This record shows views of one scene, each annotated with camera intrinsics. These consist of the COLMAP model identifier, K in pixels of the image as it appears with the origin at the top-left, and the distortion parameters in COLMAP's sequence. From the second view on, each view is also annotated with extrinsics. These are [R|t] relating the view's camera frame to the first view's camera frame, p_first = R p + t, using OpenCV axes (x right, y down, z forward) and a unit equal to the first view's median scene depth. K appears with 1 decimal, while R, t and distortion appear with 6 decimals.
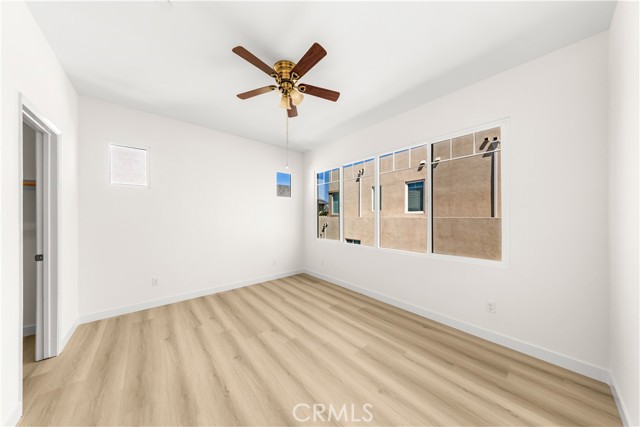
lens RADIAL K [[200.1, 0, 319.6], [0, 200.1, 216.0], [0, 0, 1]] dist [-0.000235, -0.000022]
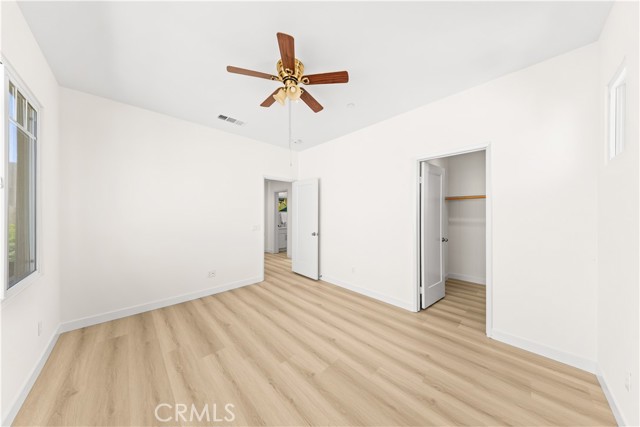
lens RADIAL K [[200.1, 0, 319.6], [0, 200.1, 216.0], [0, 0, 1]] dist [-0.000235, -0.000022]
pose [[-0.998262, -0.001566, -0.058914, -0.257613], [-0.001584, 0.999999, 0.000251, -0.004255], [0.058913, 0.000344, -0.998263, 2.052474]]
